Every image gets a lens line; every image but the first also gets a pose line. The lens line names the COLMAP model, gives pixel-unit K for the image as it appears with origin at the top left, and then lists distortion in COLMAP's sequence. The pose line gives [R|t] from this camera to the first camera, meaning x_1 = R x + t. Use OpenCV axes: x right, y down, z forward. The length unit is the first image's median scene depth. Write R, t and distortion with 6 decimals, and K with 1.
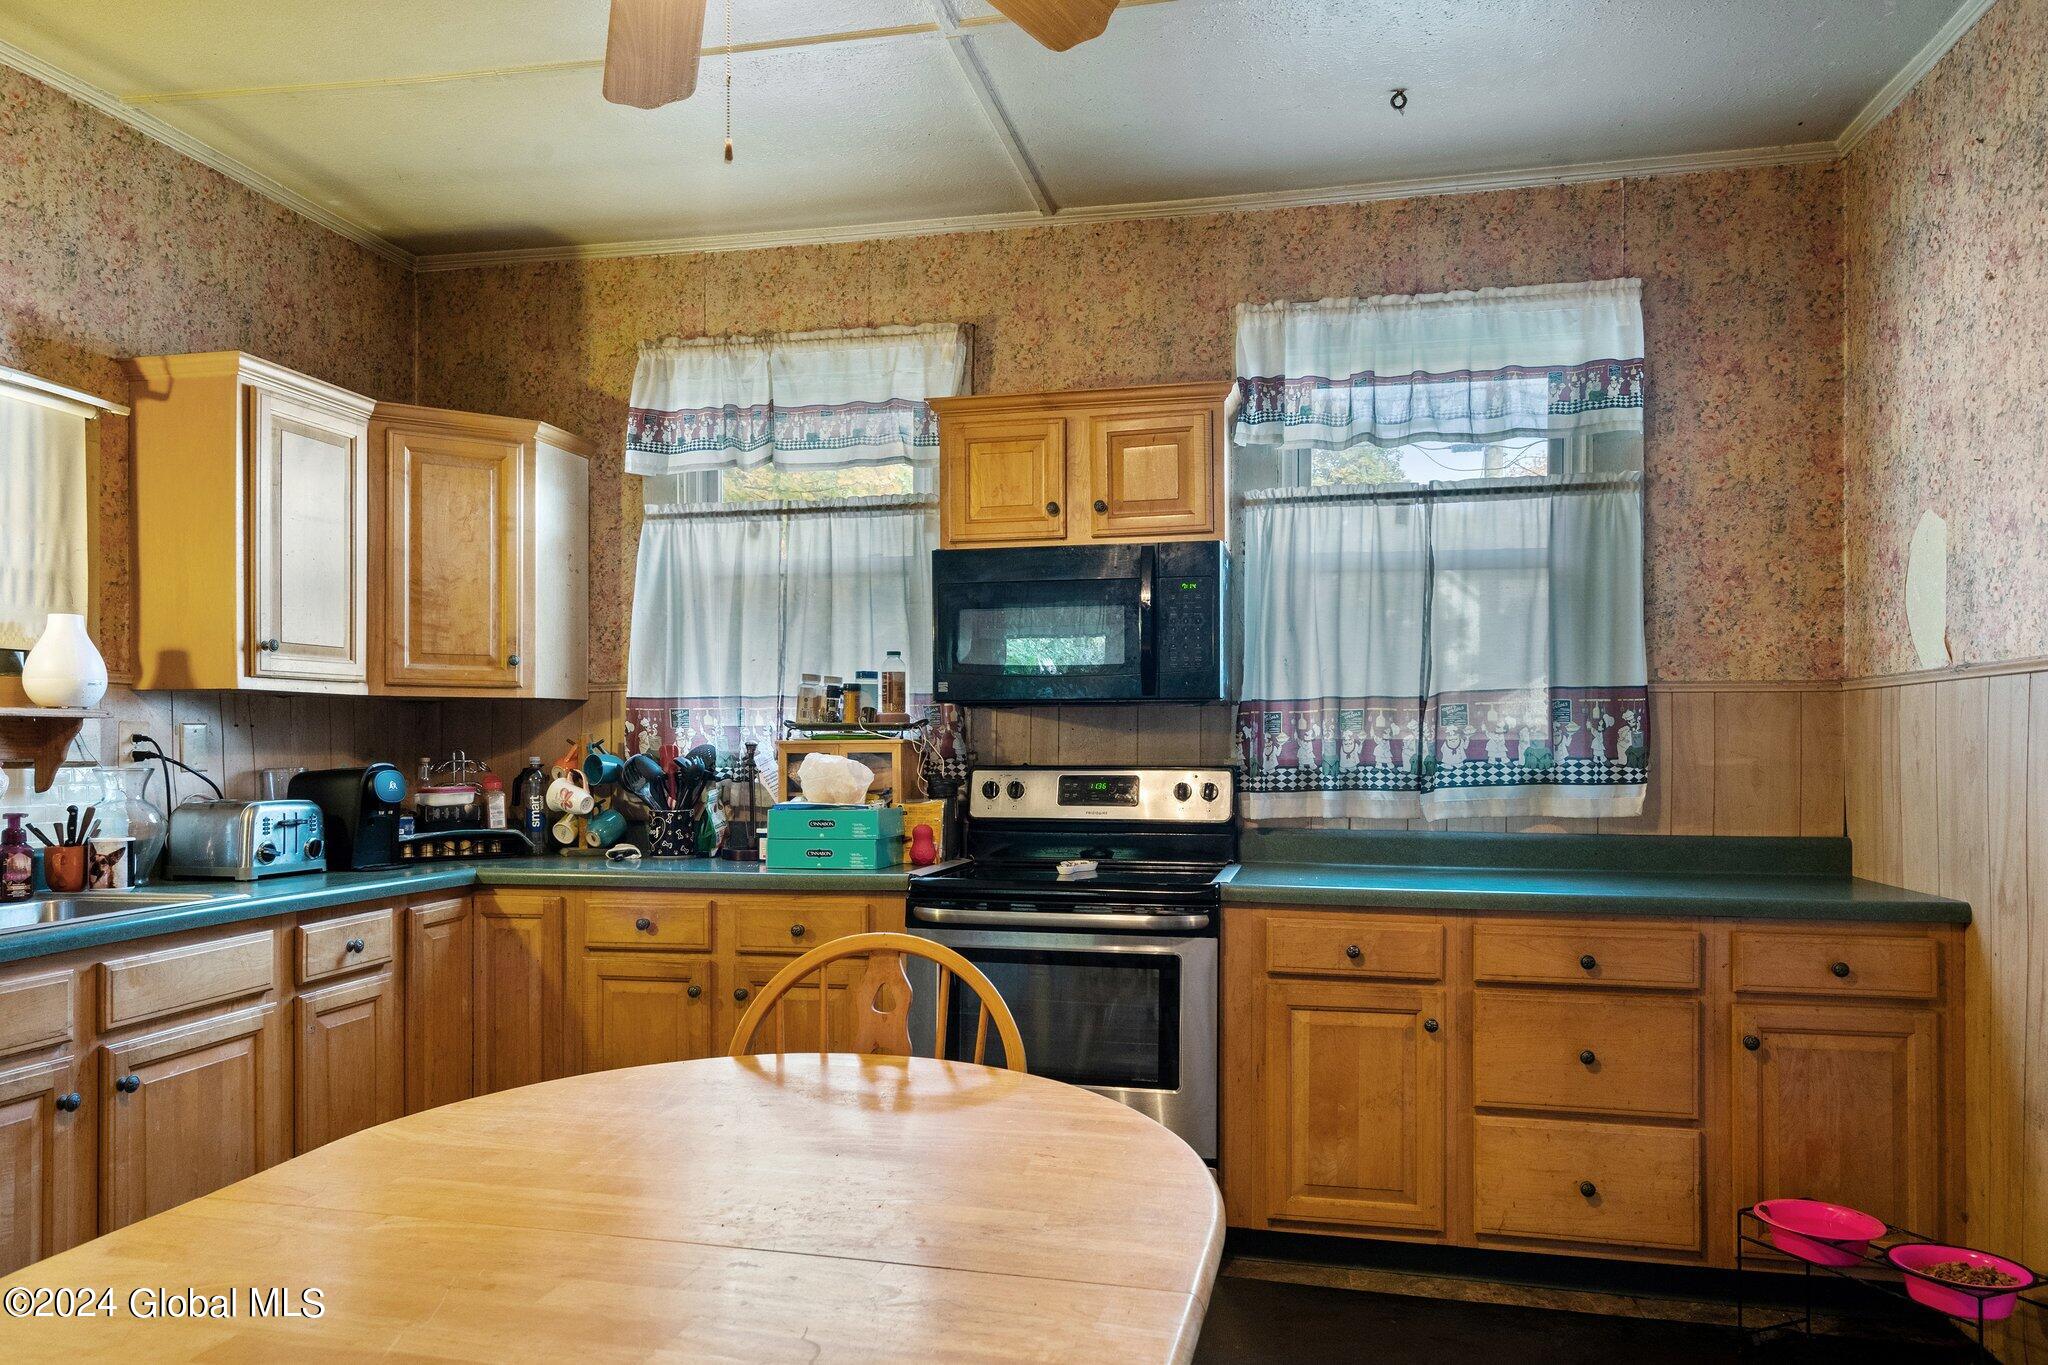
lens RADIAL K [[1357.4, 0, 1027.1], [0, 1357.4, 728.1], [0, 0, 1]] dist [0.002860, 0.001246]
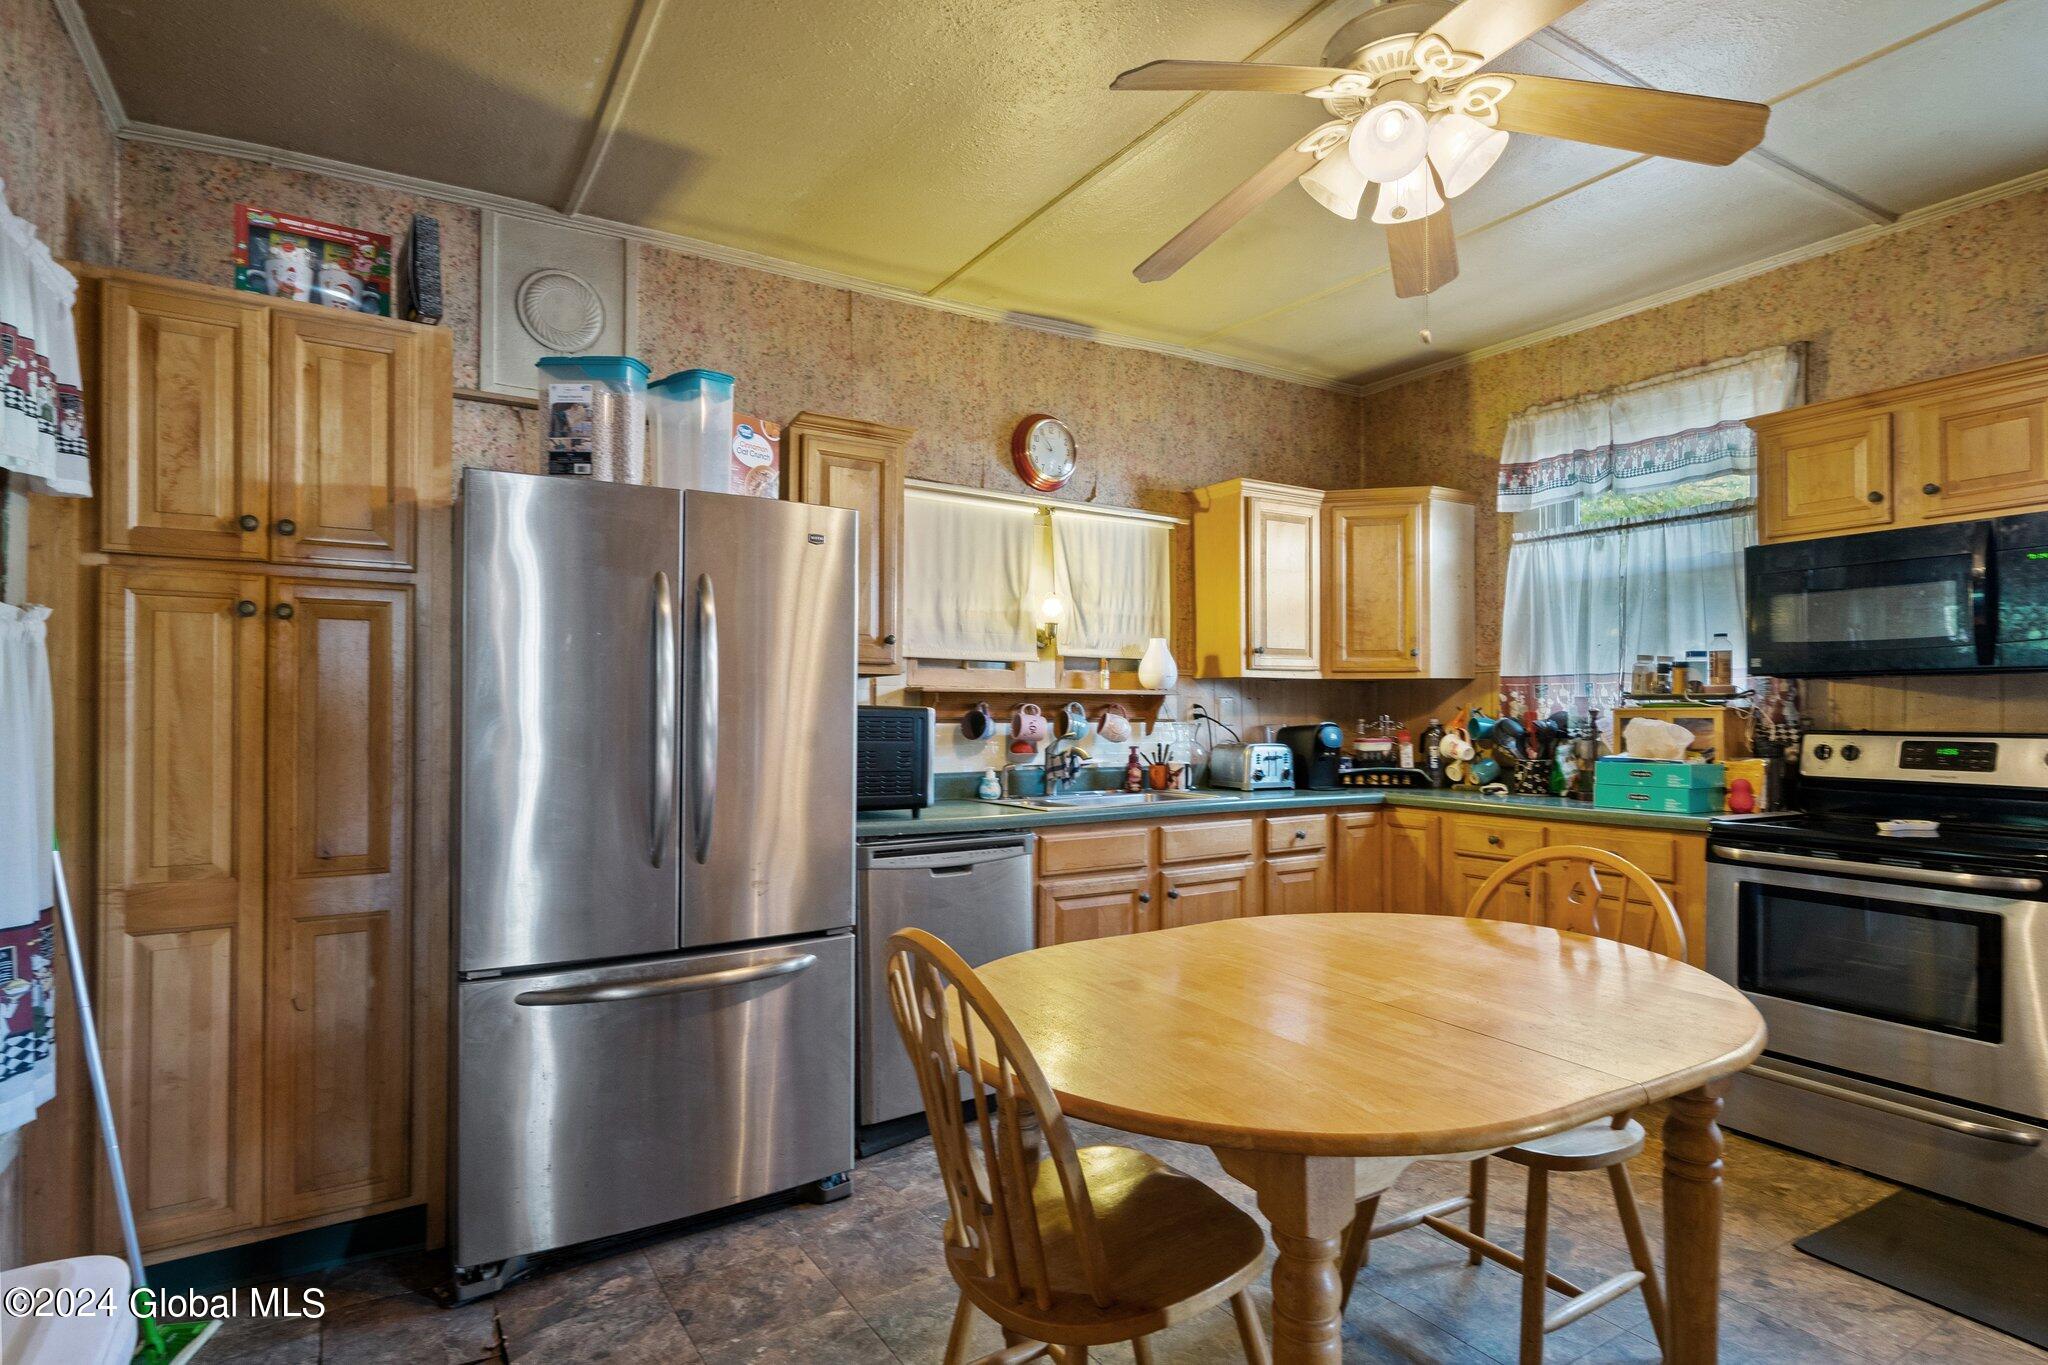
lens RADIAL K [[1062.0, 0, 1024.0], [0, 1062.0, 682.5], [0, 0, 1]] dist [-0.000881, 0.000352]
pose [[0.686317, -0.016294, -0.727120, 0.163572], [0.005365, 0.999835, -0.017342, -0.000456], [0.727282, 0.008001, 0.686292, -0.088373]]
